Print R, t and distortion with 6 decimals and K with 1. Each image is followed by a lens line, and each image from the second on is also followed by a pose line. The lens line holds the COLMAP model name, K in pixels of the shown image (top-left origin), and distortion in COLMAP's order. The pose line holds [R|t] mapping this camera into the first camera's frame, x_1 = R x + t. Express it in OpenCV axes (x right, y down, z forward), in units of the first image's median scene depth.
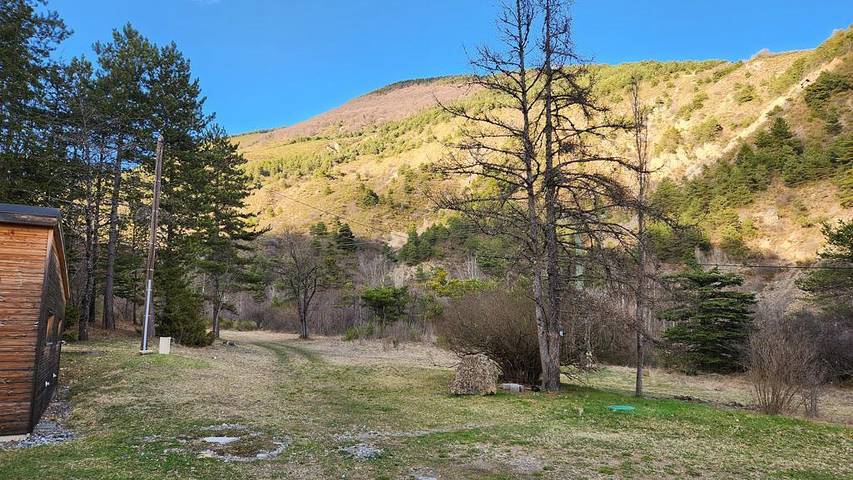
lens RADIAL K [[551.7, 0, 426.5], [0, 551.7, 248.6], [0, 0, 1]] dist [0.101053, -0.090759]
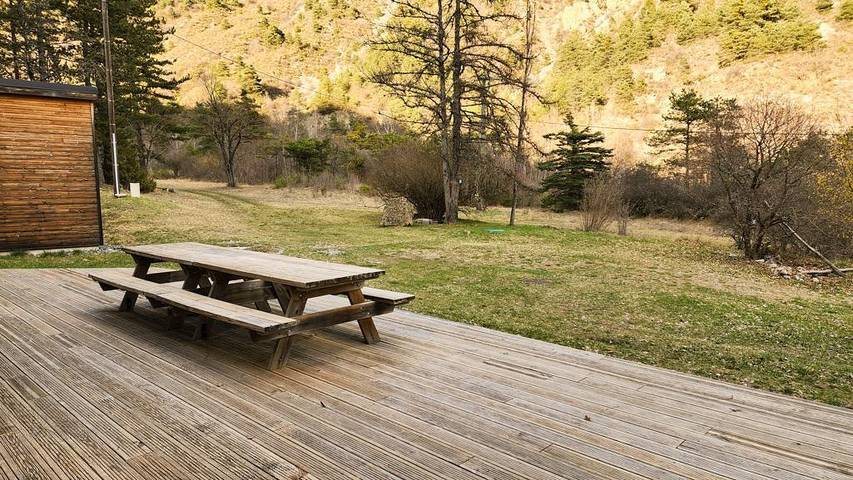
lens RADIAL K [[551.7, 0, 426.5], [0, 551.7, 248.6], [0, 0, 1]] dist [0.101053, -0.090759]
pose [[0.988018, -0.019409, 0.153112, -0.029786], [-0.022060, 0.964115, 0.264568, -0.026914], [-0.152753, -0.264776, 0.952135, -0.189631]]
